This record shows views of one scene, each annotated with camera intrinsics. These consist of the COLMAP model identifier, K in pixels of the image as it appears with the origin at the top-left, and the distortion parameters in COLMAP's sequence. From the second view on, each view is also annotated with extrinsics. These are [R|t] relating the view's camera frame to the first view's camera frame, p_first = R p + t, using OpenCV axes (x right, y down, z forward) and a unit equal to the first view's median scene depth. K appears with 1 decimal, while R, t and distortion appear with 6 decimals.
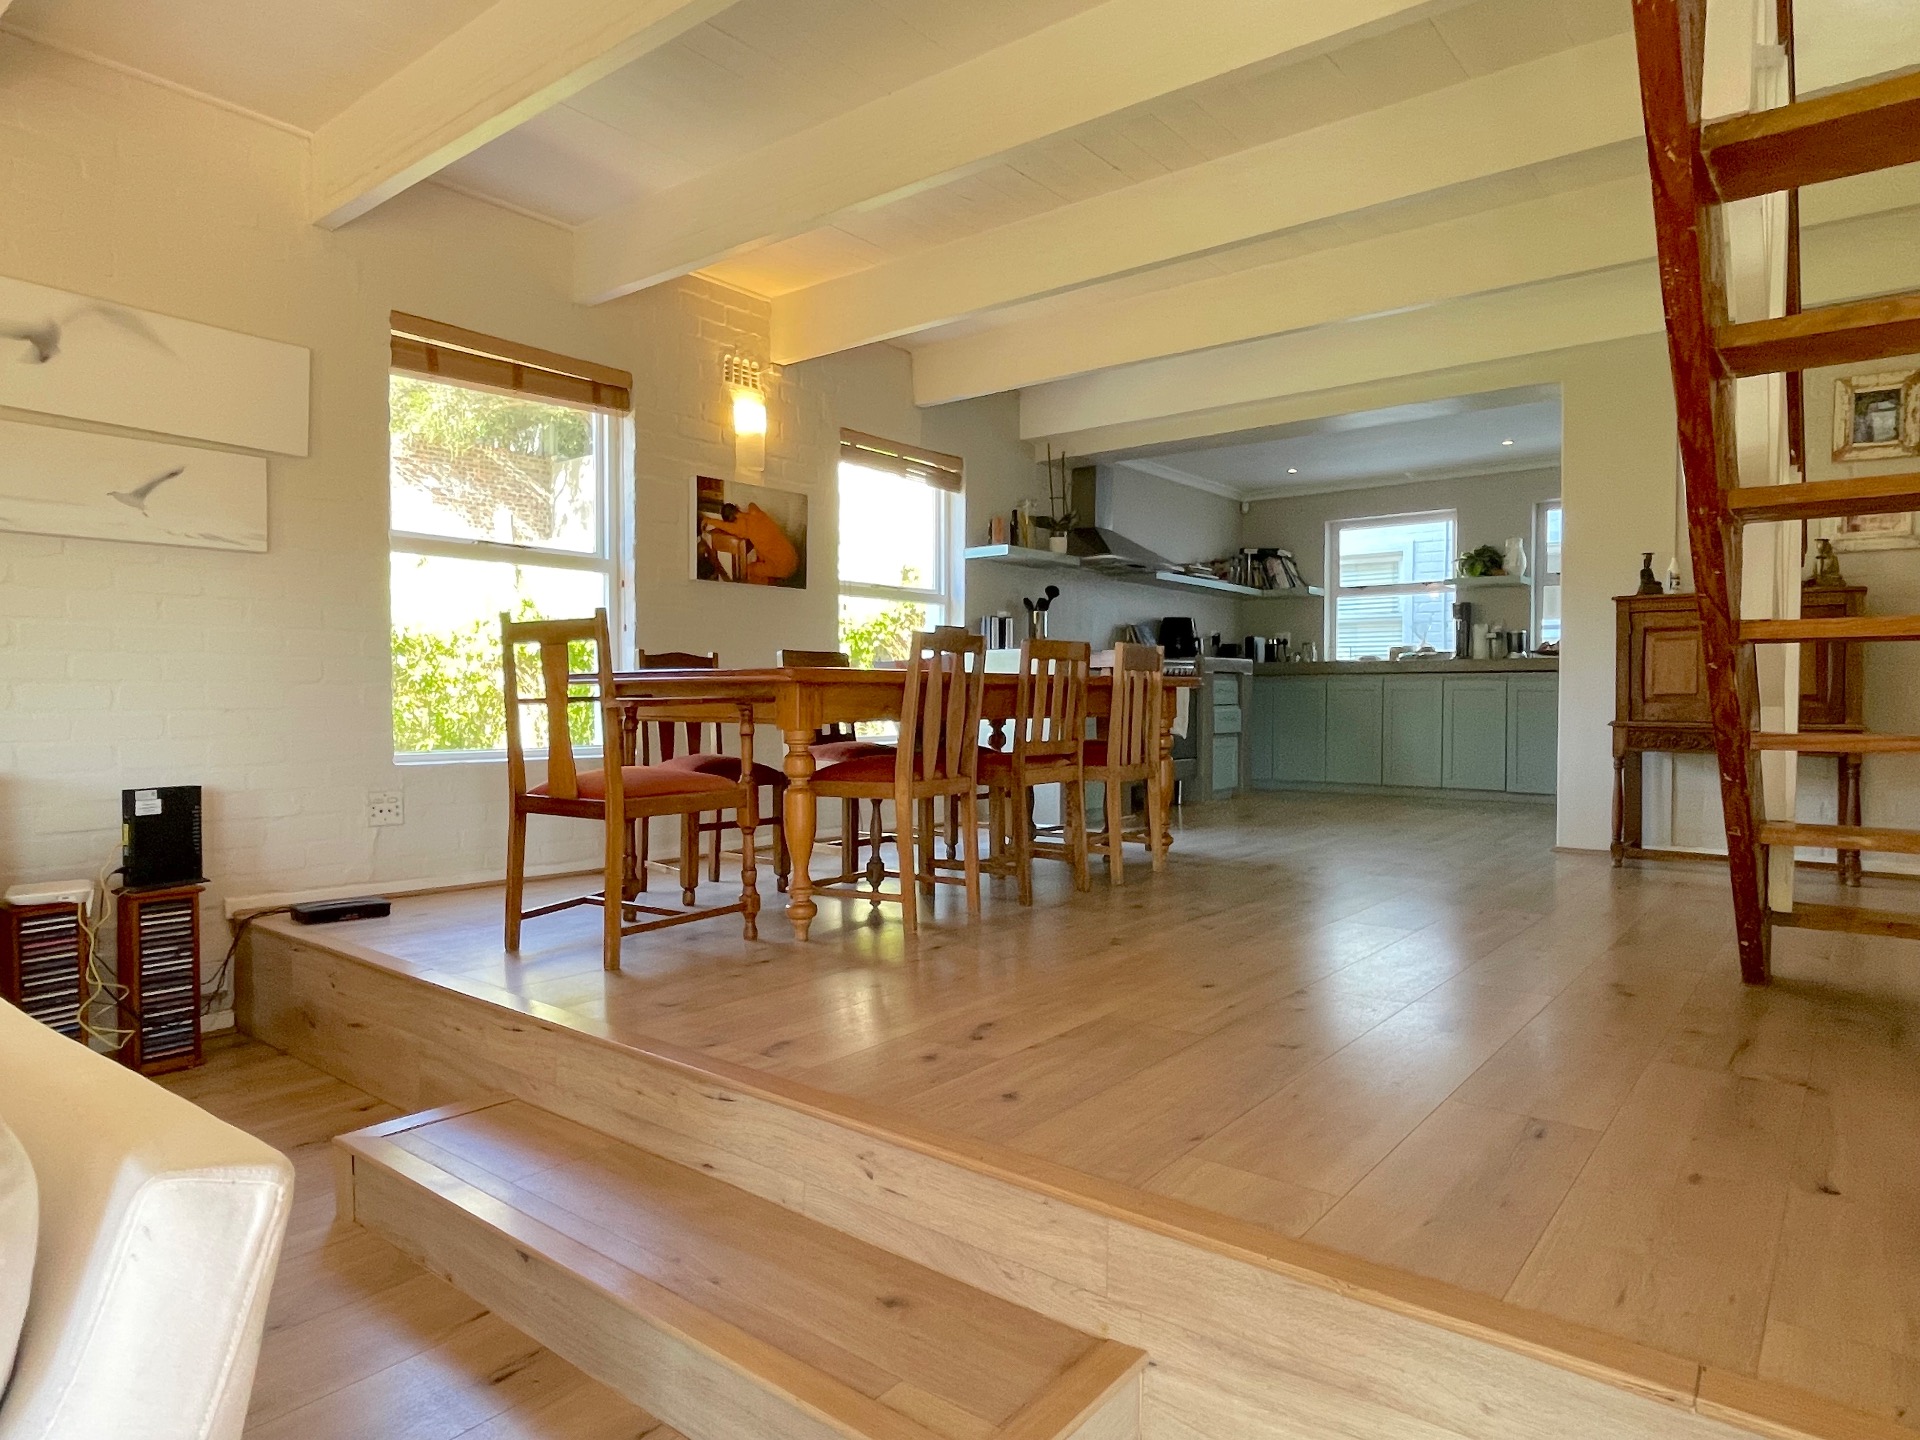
lens RADIAL K [[1148.7, 0, 953.5], [0, 1148.7, 716.2], [0, 0, 1]] dist [0.000960, -0.003471]
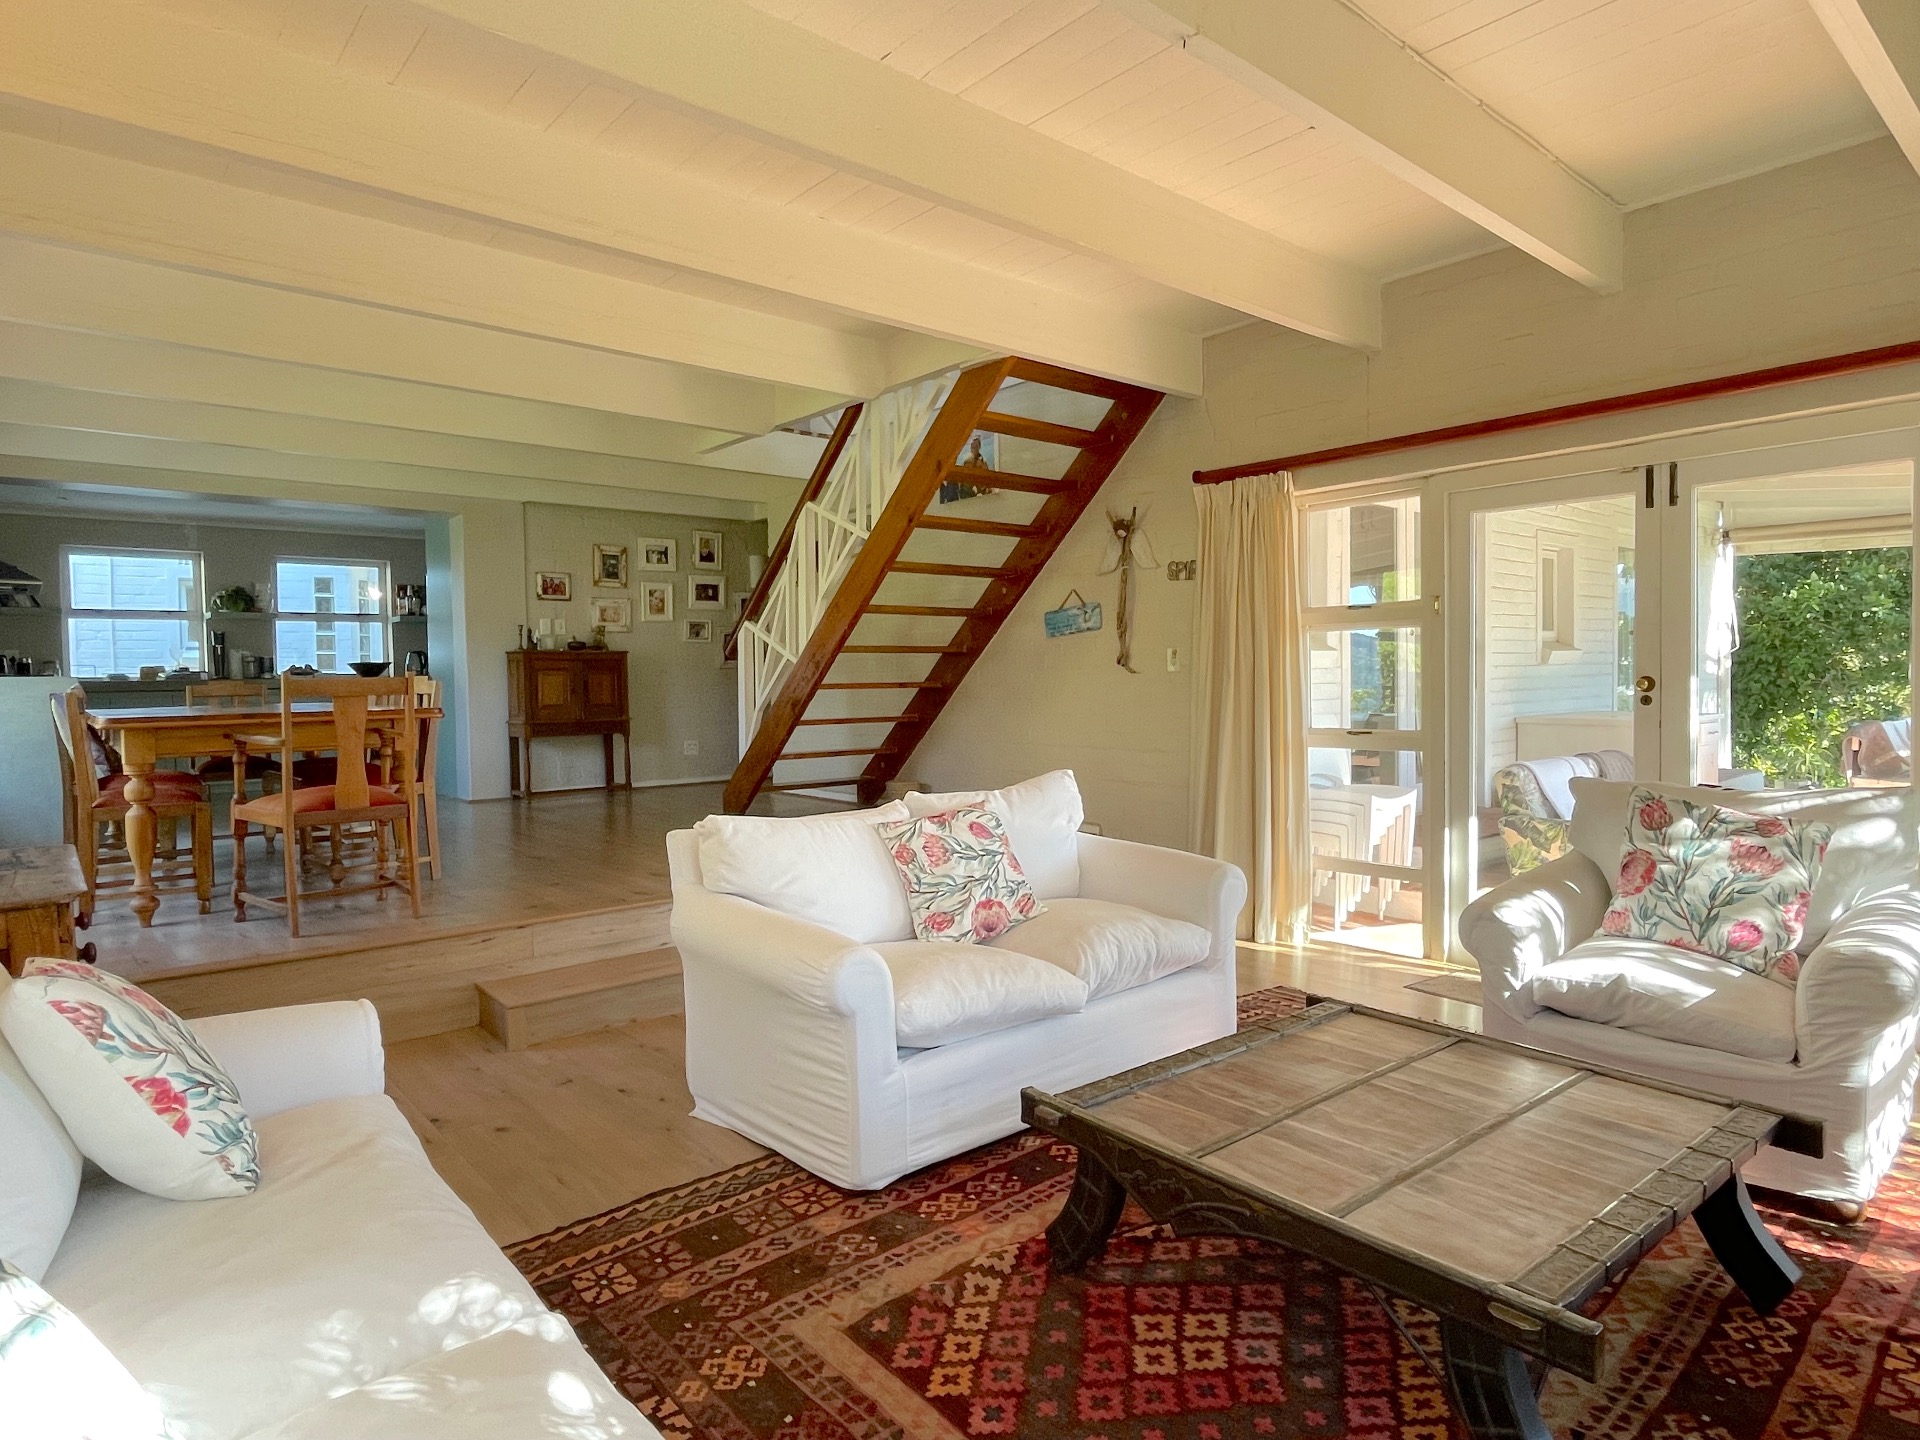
lens RADIAL K [[1097.3, 0, 965.8], [0, 1097.3, 719.0], [0, 0, 1]] dist [-0.001143, -0.000989]
pose [[0.181806, -0.041017, 0.982479, -0.666456], [0.032874, 0.998825, 0.035617, -0.025903], [-0.982785, 0.025822, 0.182941, 0.016210]]
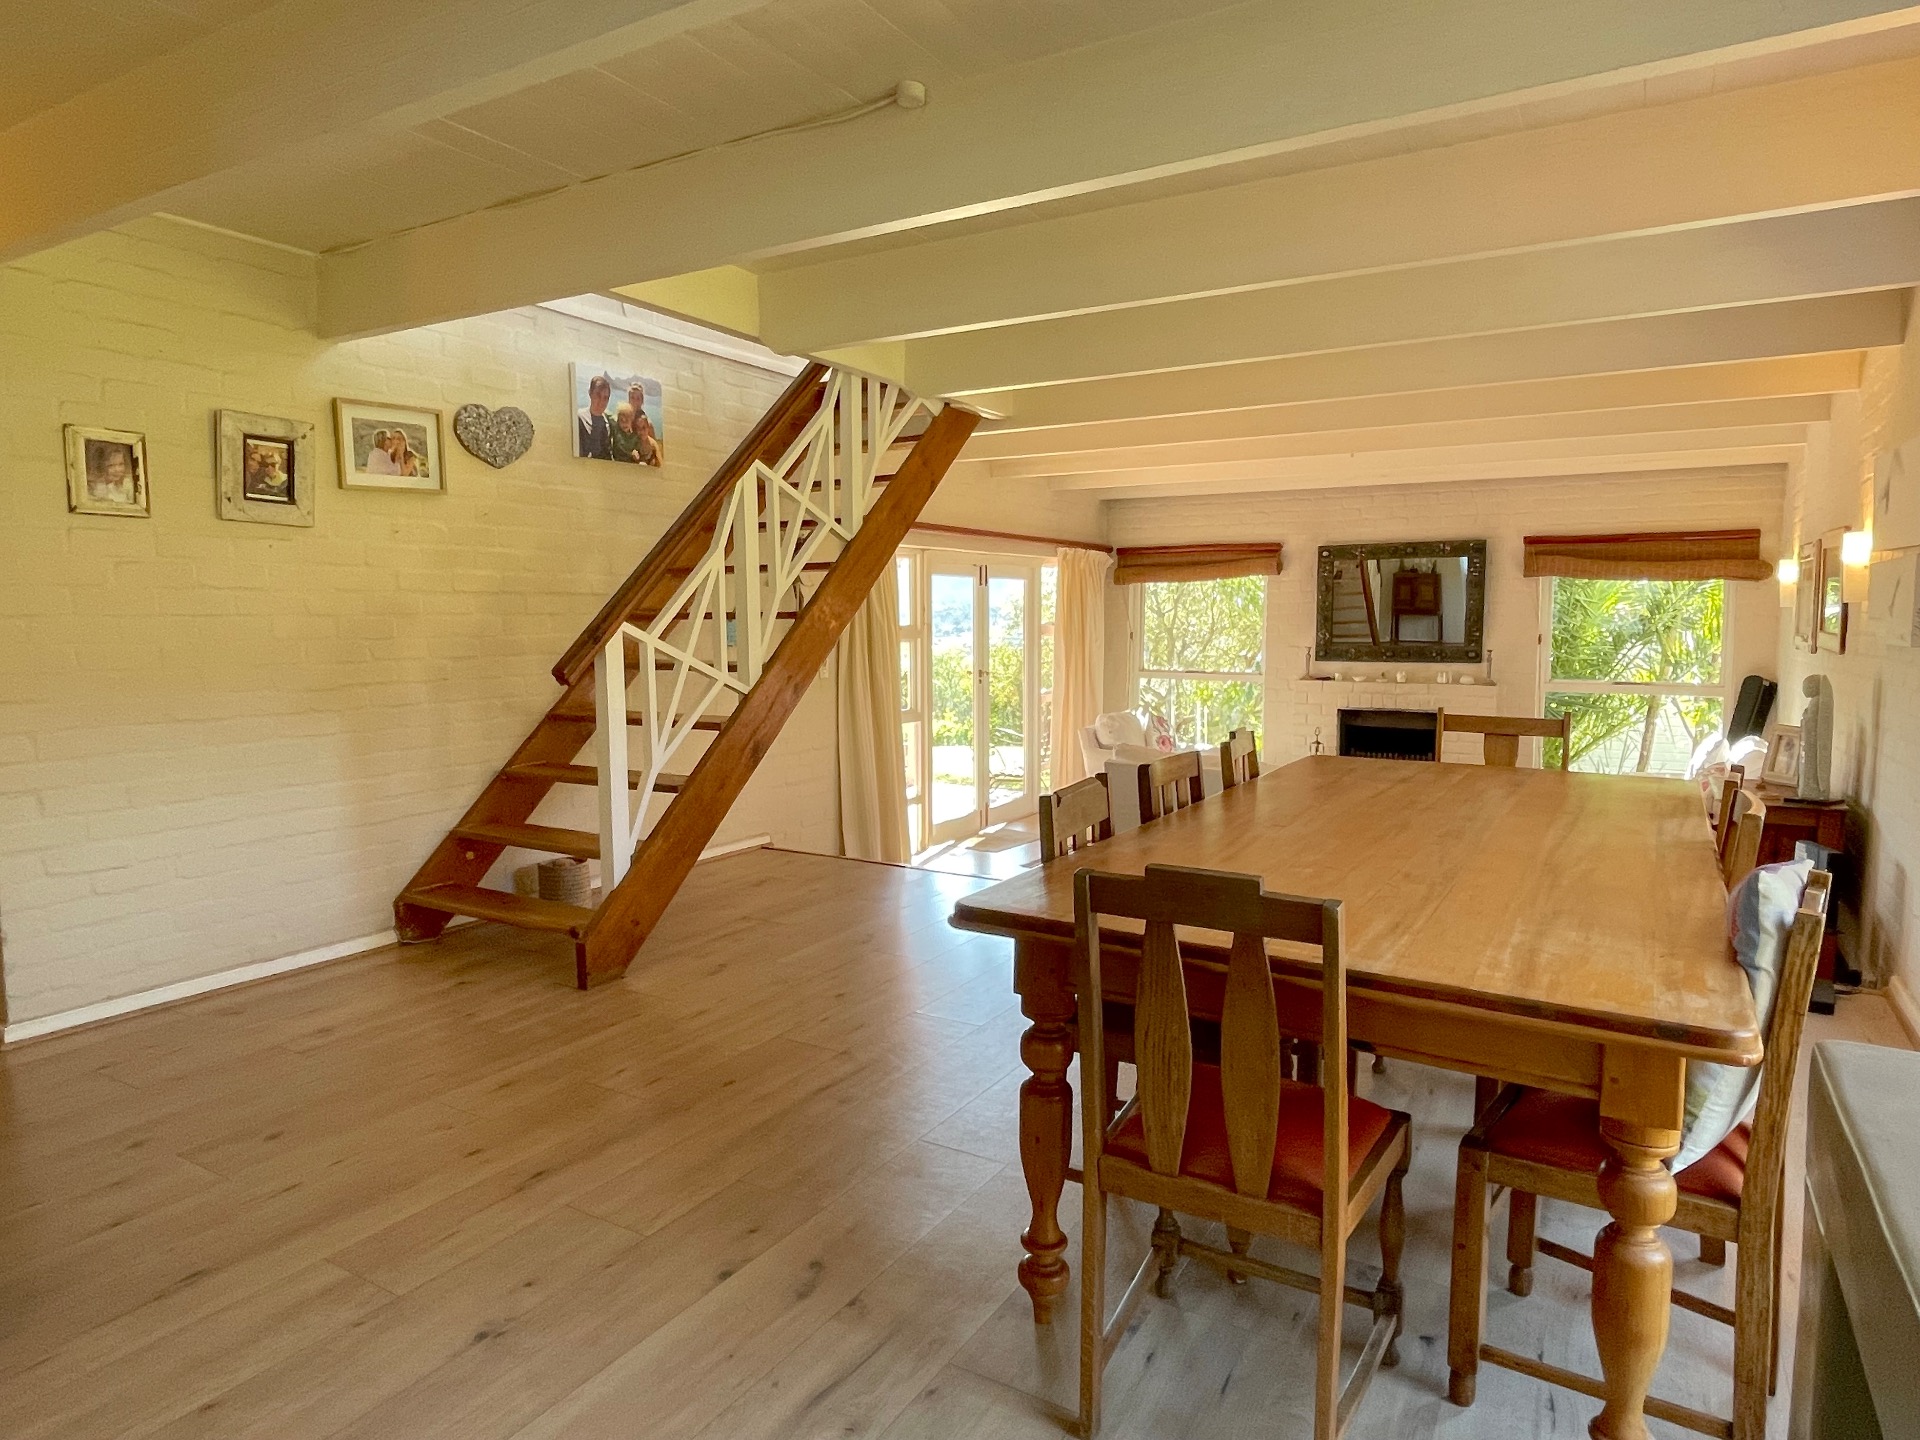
lens RADIAL K [[1148.7, 0, 950.2], [0, 1148.7, 703.9], [0, 0, 1]] dist [0.000960, -0.003471]
pose [[-0.990760, 0.010900, -0.135187, 0.198184], [-0.002353, 0.995234, 0.097491, -0.101538], [0.135606, 0.096908, -0.986012, 0.999556]]
